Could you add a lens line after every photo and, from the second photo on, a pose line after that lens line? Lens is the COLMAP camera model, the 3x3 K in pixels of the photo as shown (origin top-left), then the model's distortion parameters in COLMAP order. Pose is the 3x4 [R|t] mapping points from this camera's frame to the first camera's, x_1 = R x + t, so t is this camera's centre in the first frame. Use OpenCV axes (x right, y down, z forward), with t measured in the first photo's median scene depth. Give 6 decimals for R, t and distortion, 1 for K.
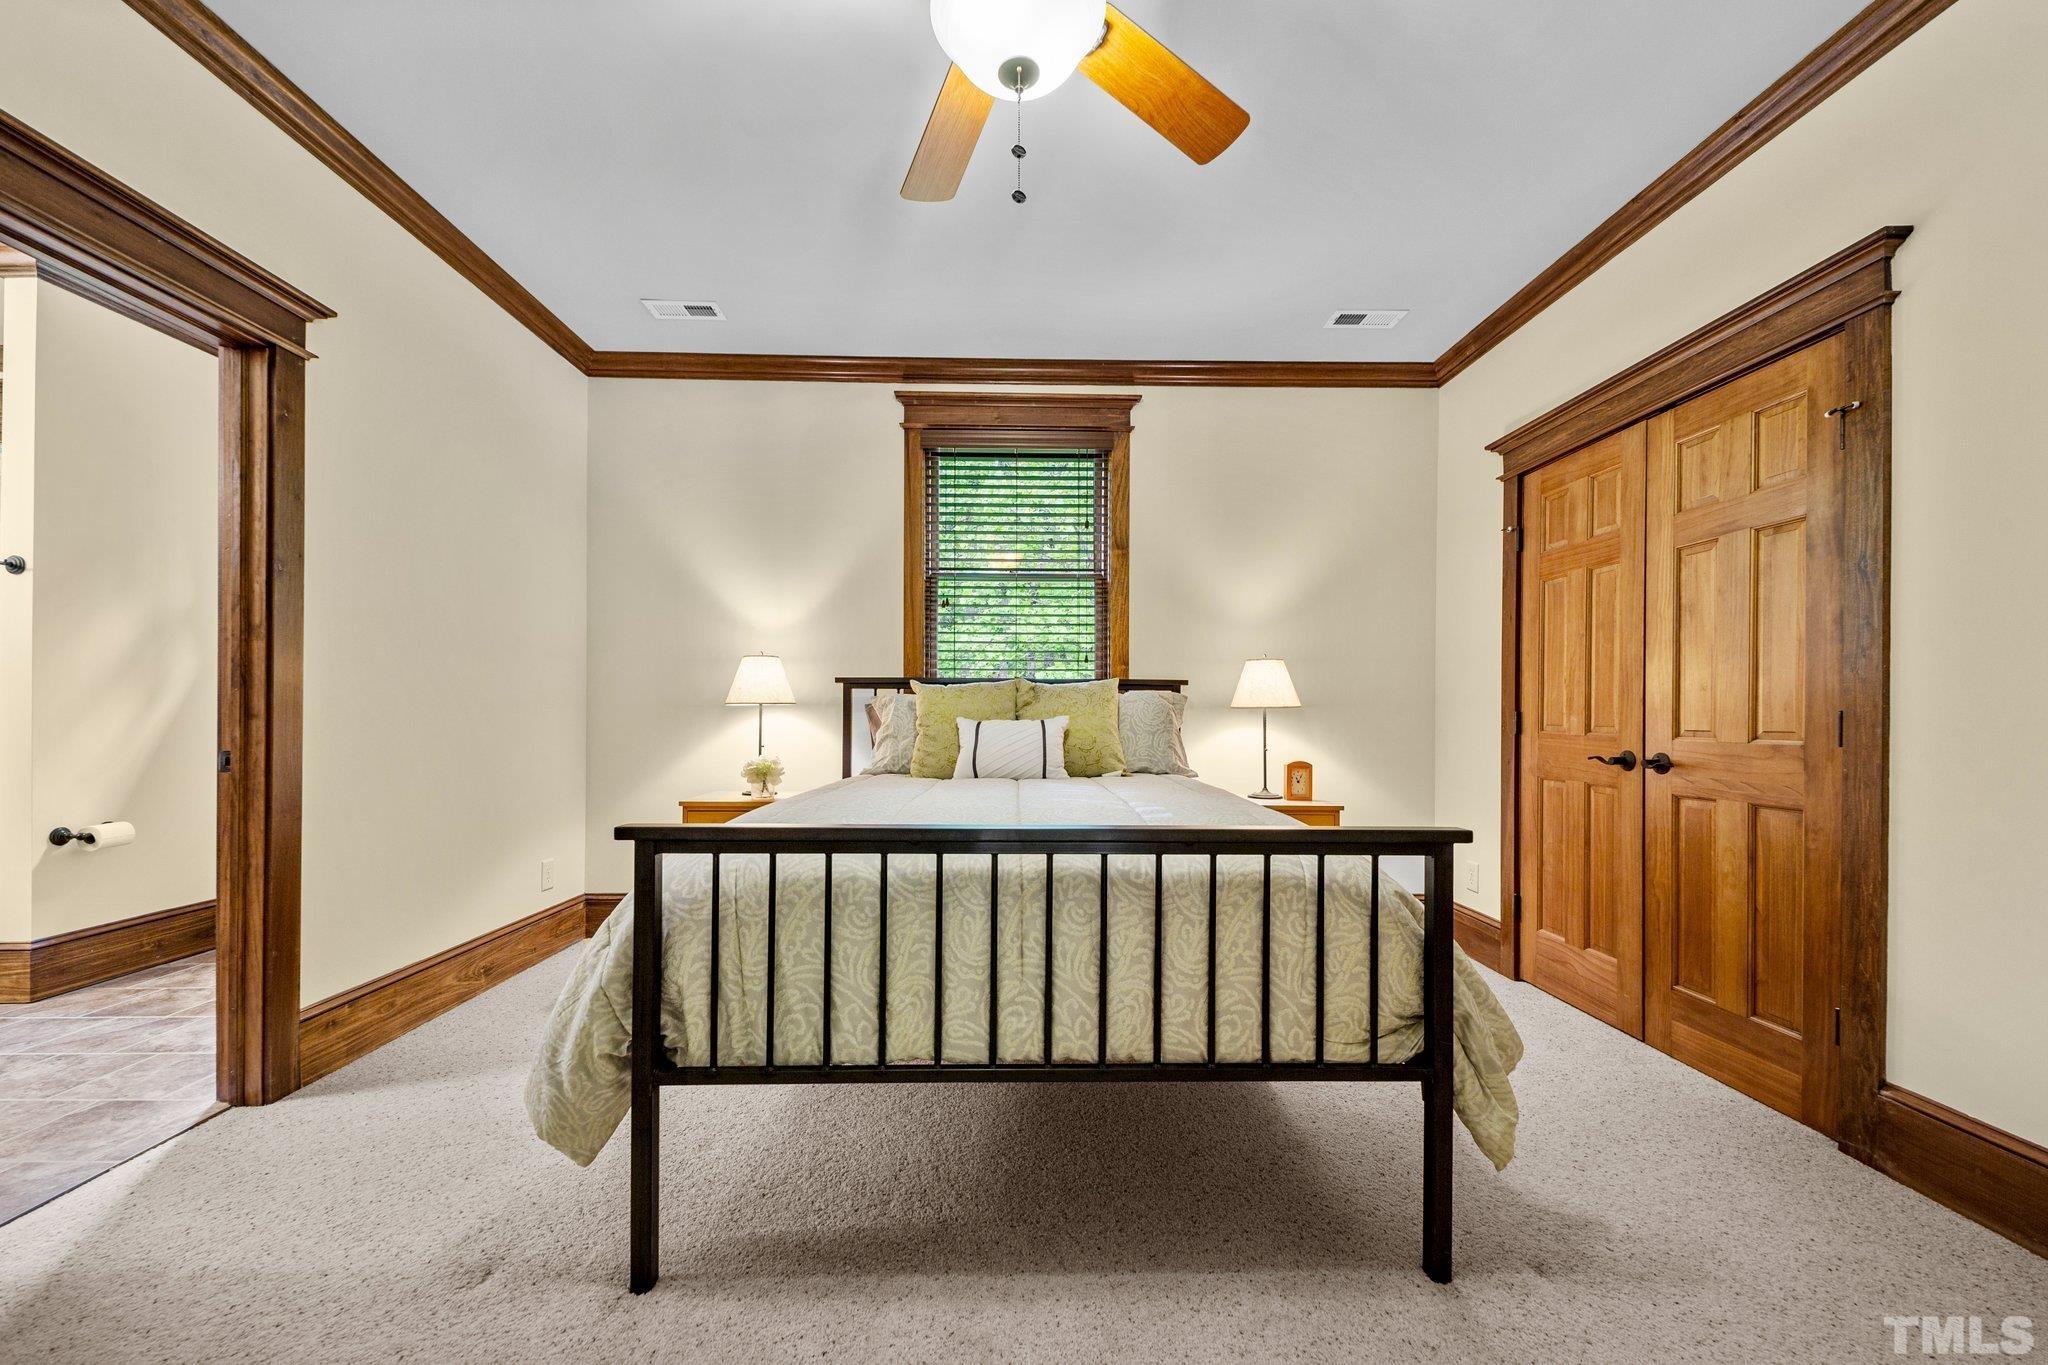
lens RADIAL K [[788.5, 0, 1013.5], [0, 788.5, 718.7], [0, 0, 1]] dist [-0.005673, 0.000618]
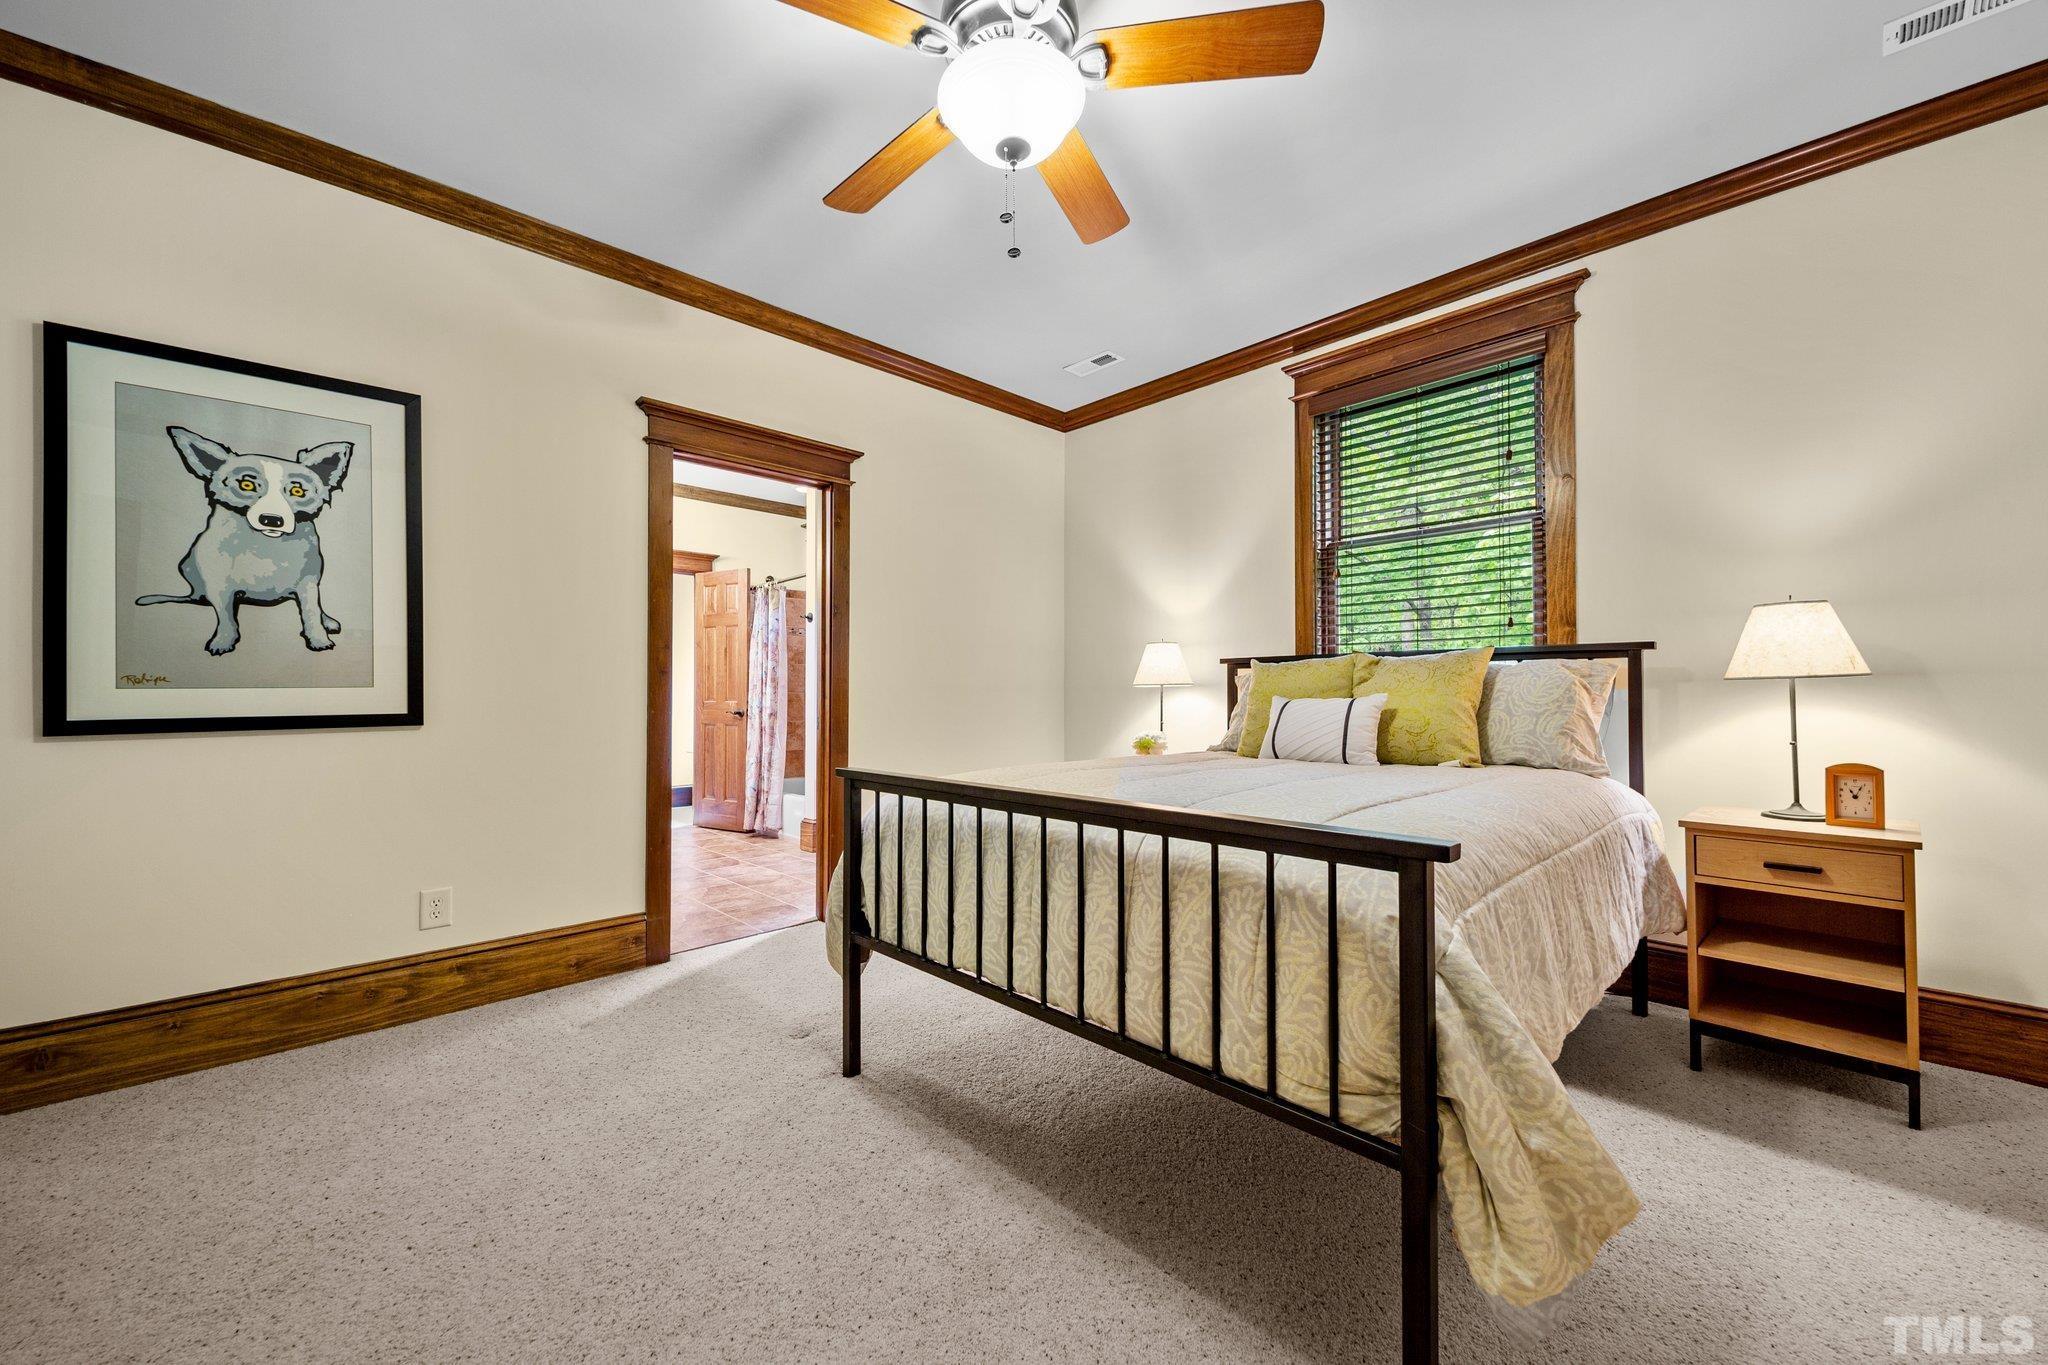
lens RADIAL K [[788.5, 0, 1007.3], [0, 788.5, 686.5], [0, 0, 1]] dist [-0.005673, 0.000618]
pose [[0.661430, -0.017911, -0.749793, 0.566022], [0.004858, 0.999796, -0.019597, 0.004639], [0.749991, 0.009319, 0.661382, 0.140984]]
